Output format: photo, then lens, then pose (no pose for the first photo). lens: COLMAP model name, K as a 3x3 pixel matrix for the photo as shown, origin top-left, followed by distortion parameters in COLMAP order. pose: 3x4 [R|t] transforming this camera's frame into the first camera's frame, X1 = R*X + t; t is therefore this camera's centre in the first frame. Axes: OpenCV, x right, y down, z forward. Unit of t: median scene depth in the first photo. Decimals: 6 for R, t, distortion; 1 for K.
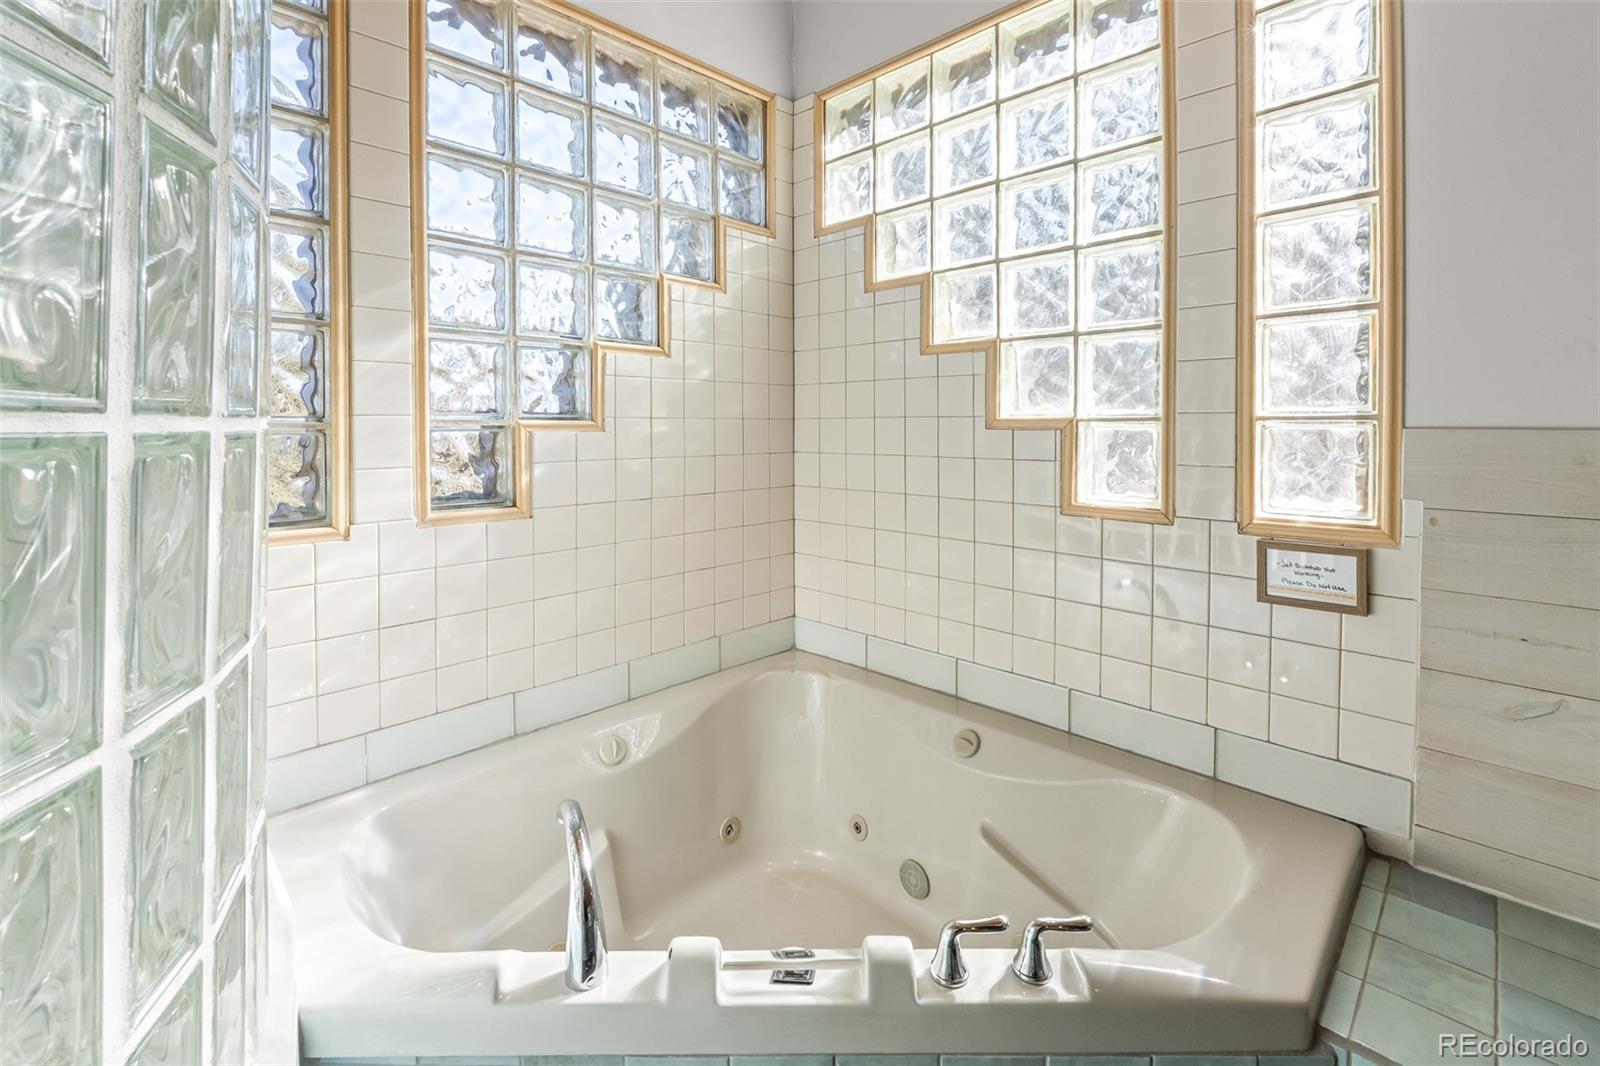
lens RADIAL K [[699.2, 0, 802.1], [0, 699.2, 438.5], [0, 0, 1]] dist [-0.002673, -0.000450]
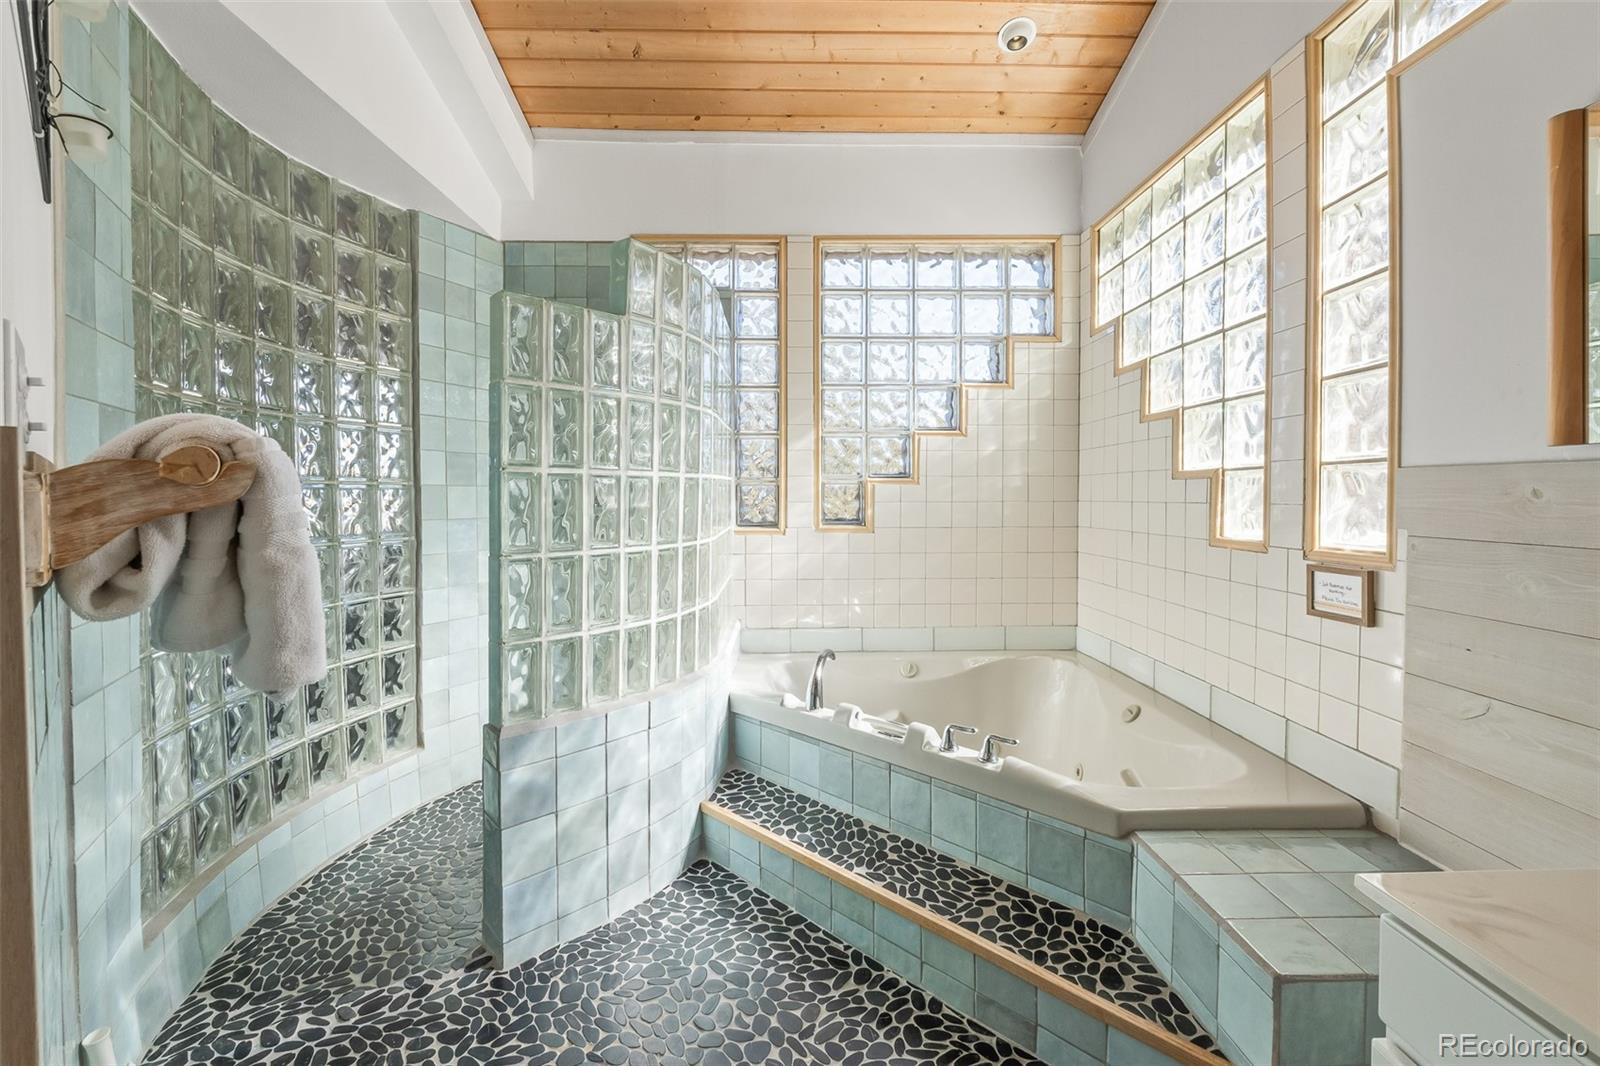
lens RADIAL K [[650.0, 0, 805.8], [0, 650.0, 499.7], [0, 0, 1]] dist [-0.002405, -0.000691]
pose [[0.730867, 0.004307, -0.682507, 0.751797], [-0.009234, 0.999951, -0.003577, 0.043985], [0.682458, 0.008917, 0.730870, -0.406211]]
